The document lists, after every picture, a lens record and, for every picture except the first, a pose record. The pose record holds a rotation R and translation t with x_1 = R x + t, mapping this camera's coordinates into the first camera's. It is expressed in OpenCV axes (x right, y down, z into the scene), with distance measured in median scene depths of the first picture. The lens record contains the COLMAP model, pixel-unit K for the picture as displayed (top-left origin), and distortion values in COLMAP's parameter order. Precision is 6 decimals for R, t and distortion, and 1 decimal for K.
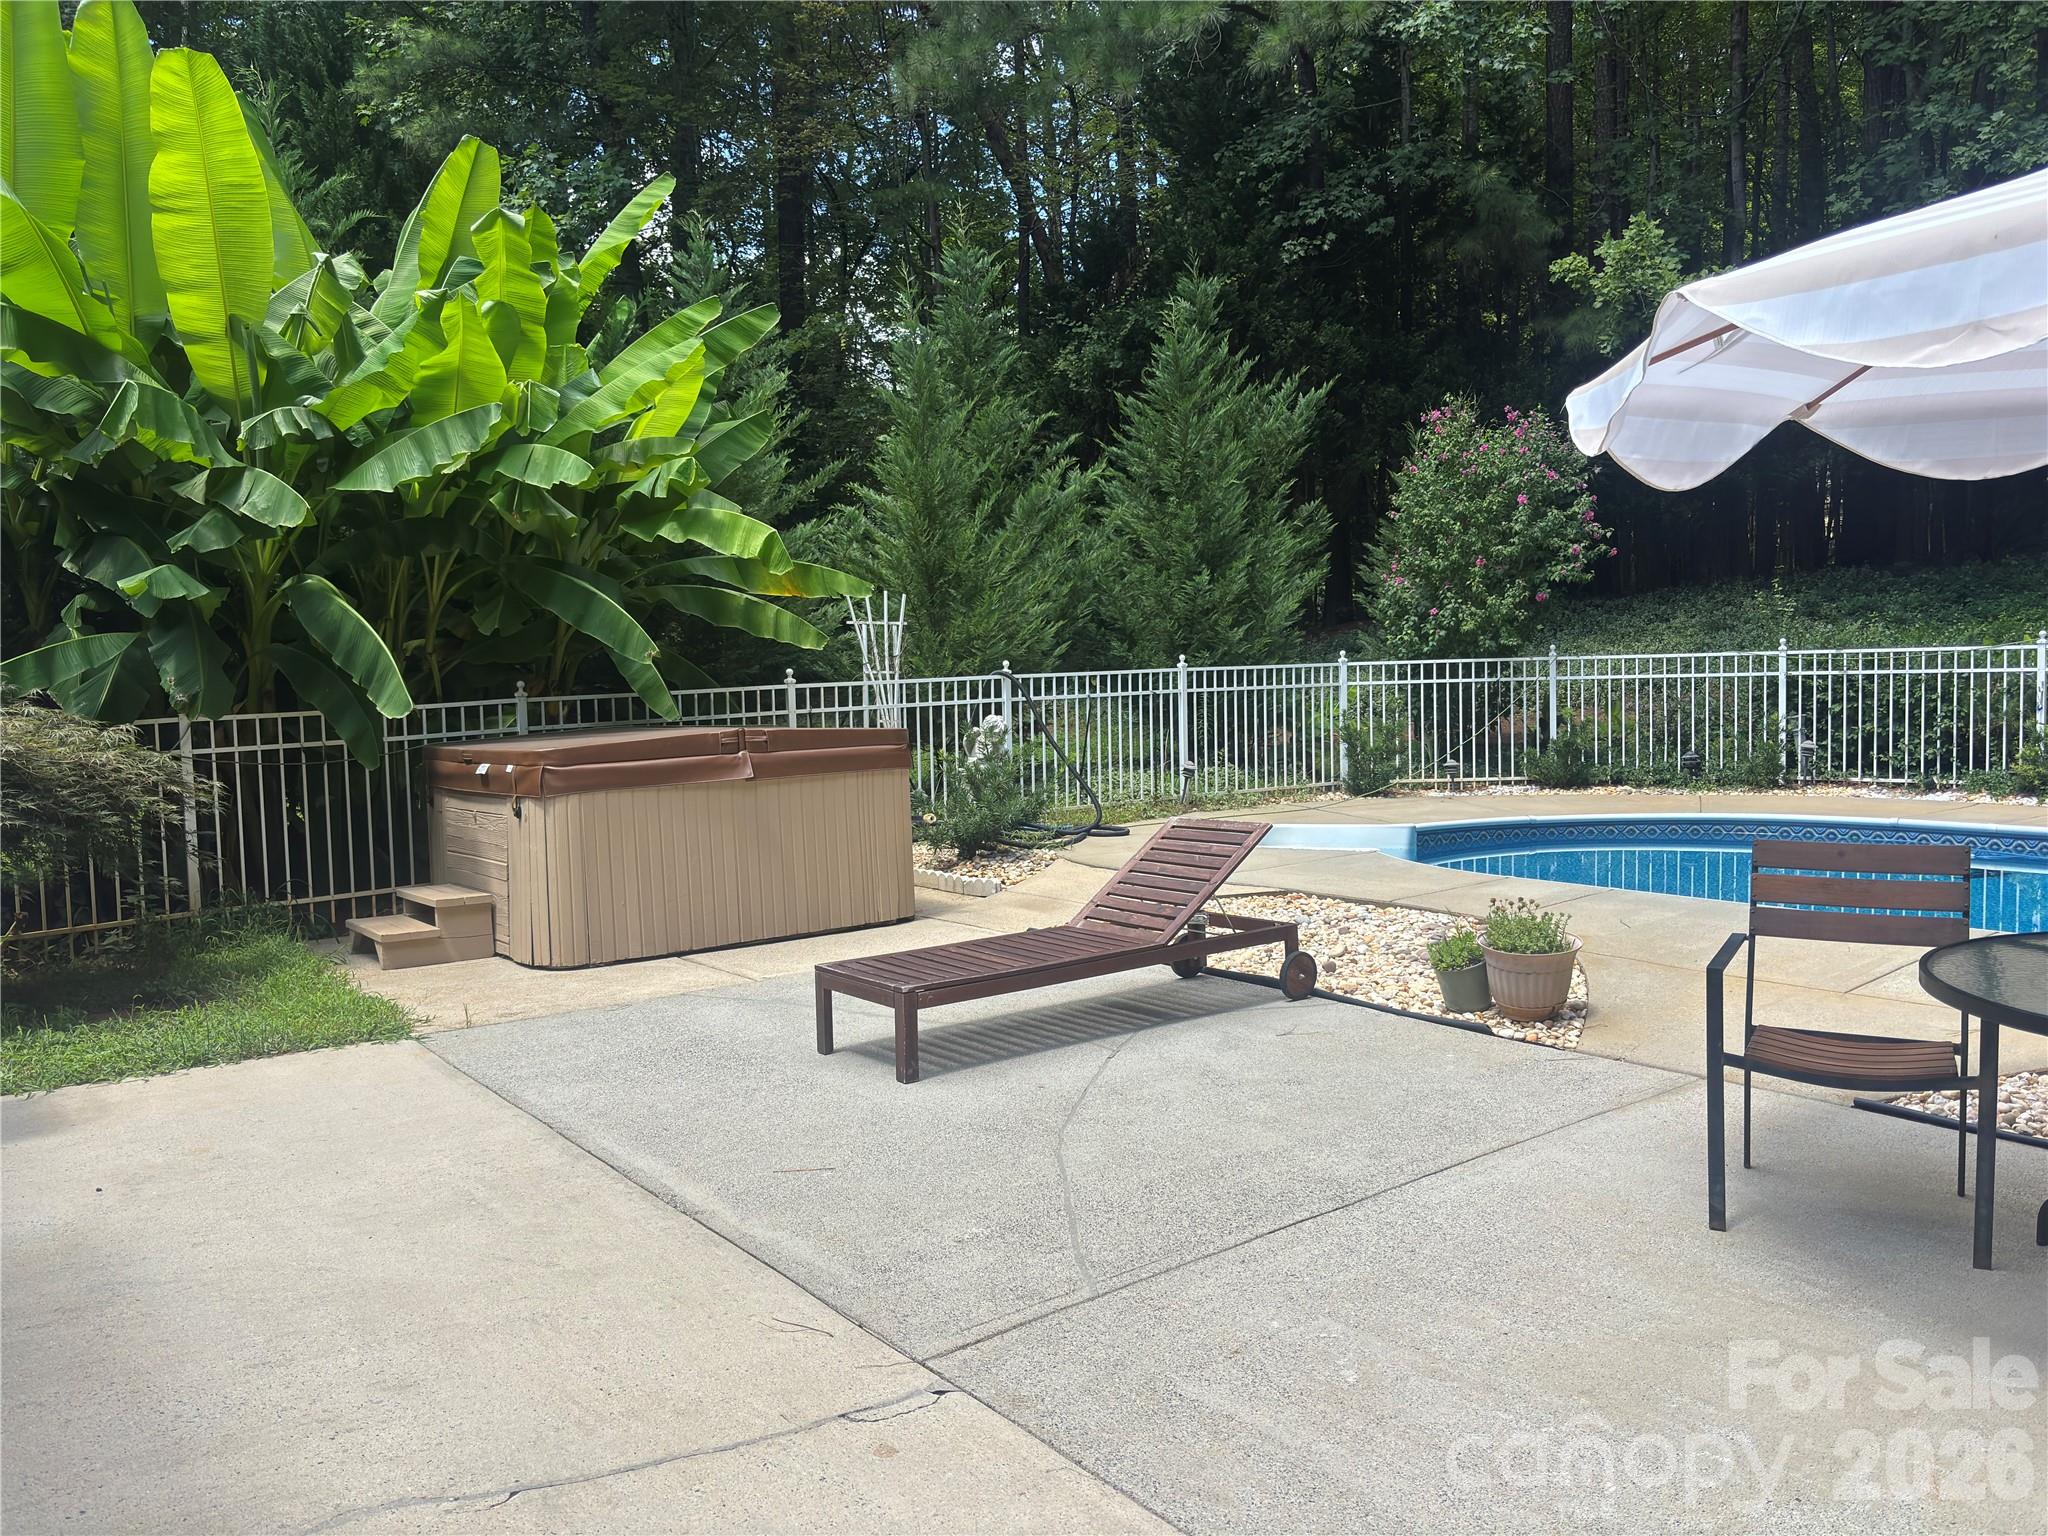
lens RADIAL K [[1540.2, 0, 1021.4], [0, 1540.2, 771.7], [0, 0, 1]] dist [0.053309, -0.070335]
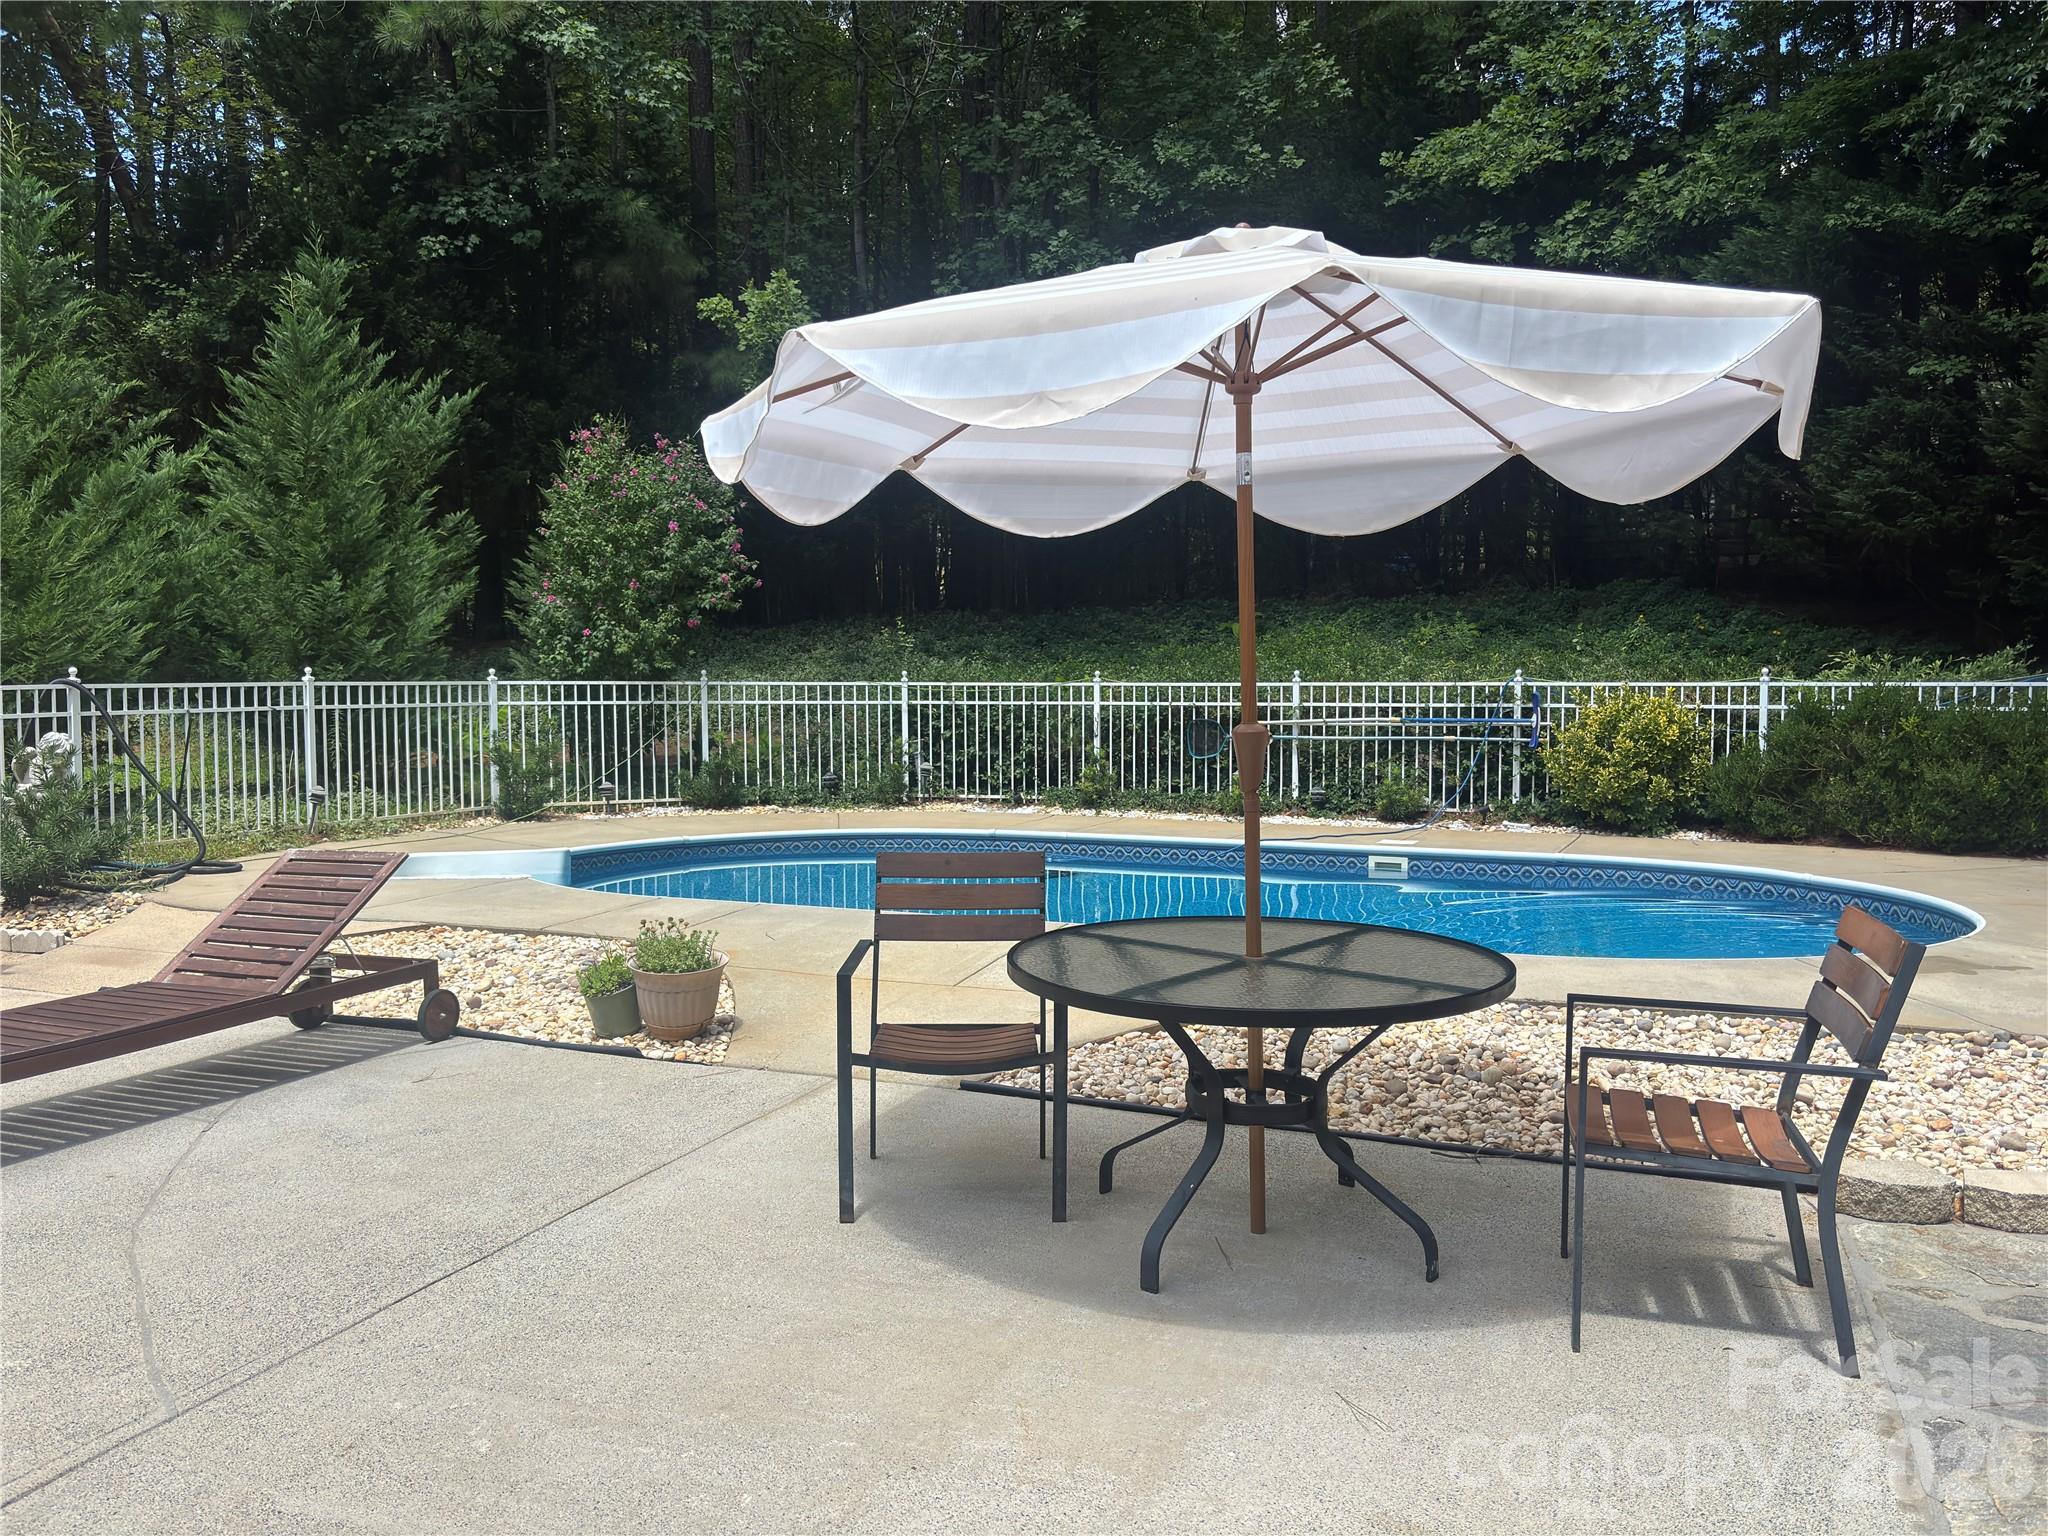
lens RADIAL K [[1540.2, 0, 1025.2], [0, 1540.2, 766.5], [0, 0, 1]] dist [0.053309, -0.070335]
pose [[0.861613, -0.003184, 0.507555, 0.006130], [0.012333, 0.999816, -0.014664, 0.000228], [-0.507415, 0.018894, 0.861494, 0.007507]]
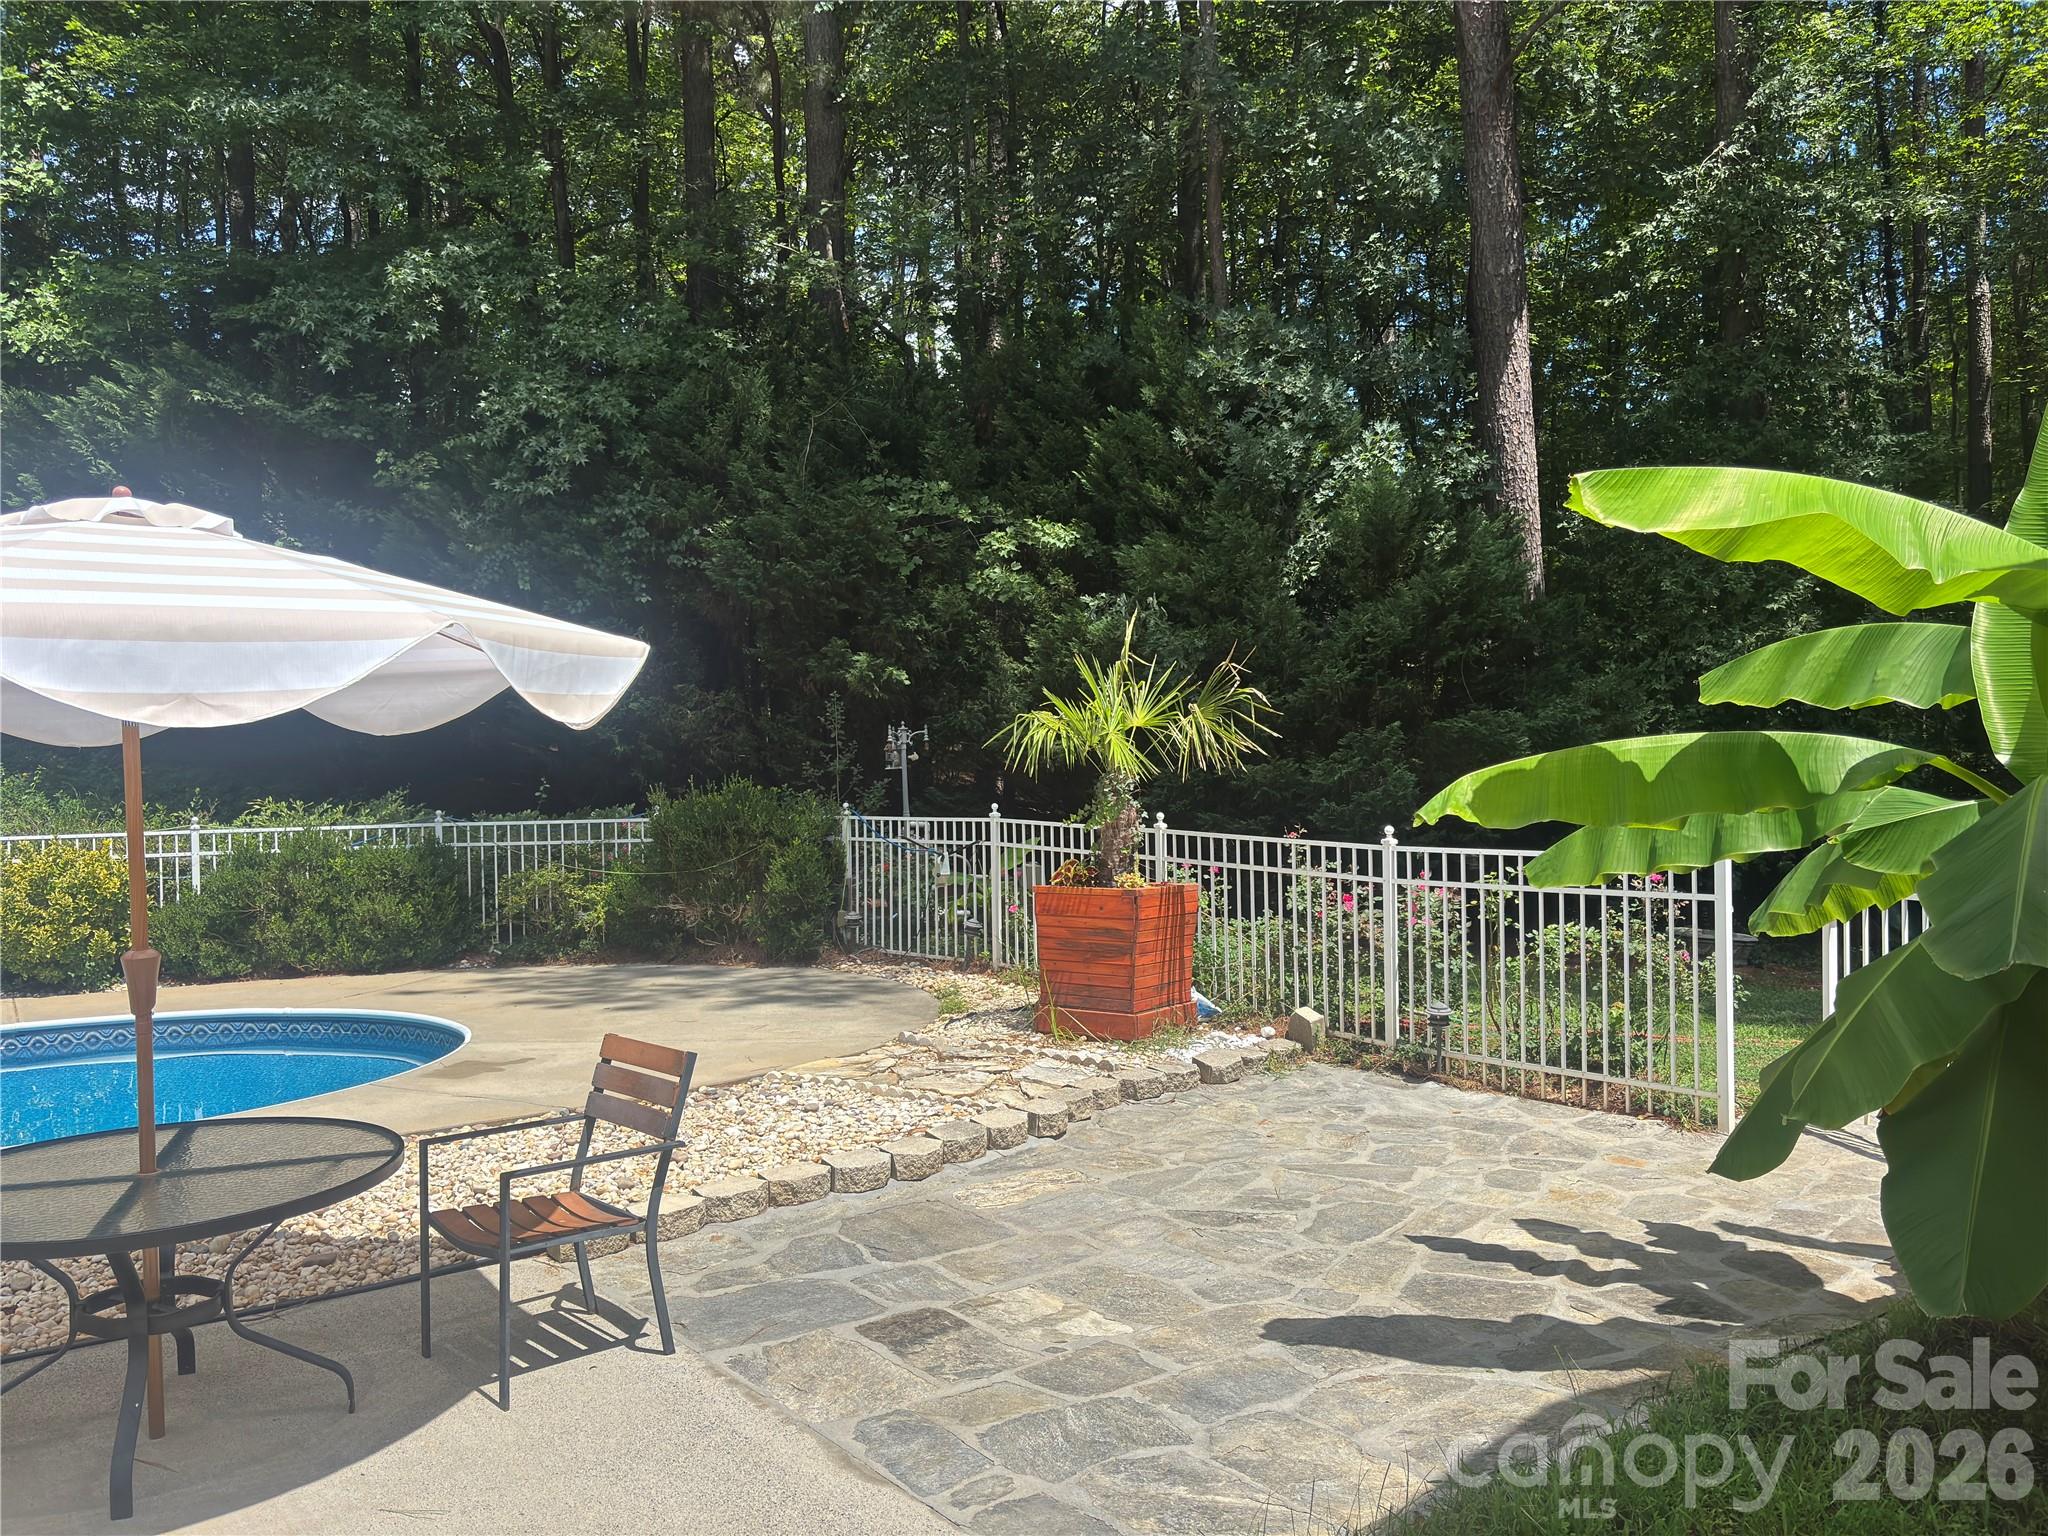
lens RADIAL K [[1540.2, 0, 1022.5], [0, 1540.2, 768.4], [0, 0, 1]] dist [0.053309, -0.070335]
pose [[0.000298, 0.027965, 0.999609, -0.133840], [0.087228, 0.995798, -0.027885, -0.026528], [-0.996188, 0.087202, -0.002143, 0.064823]]
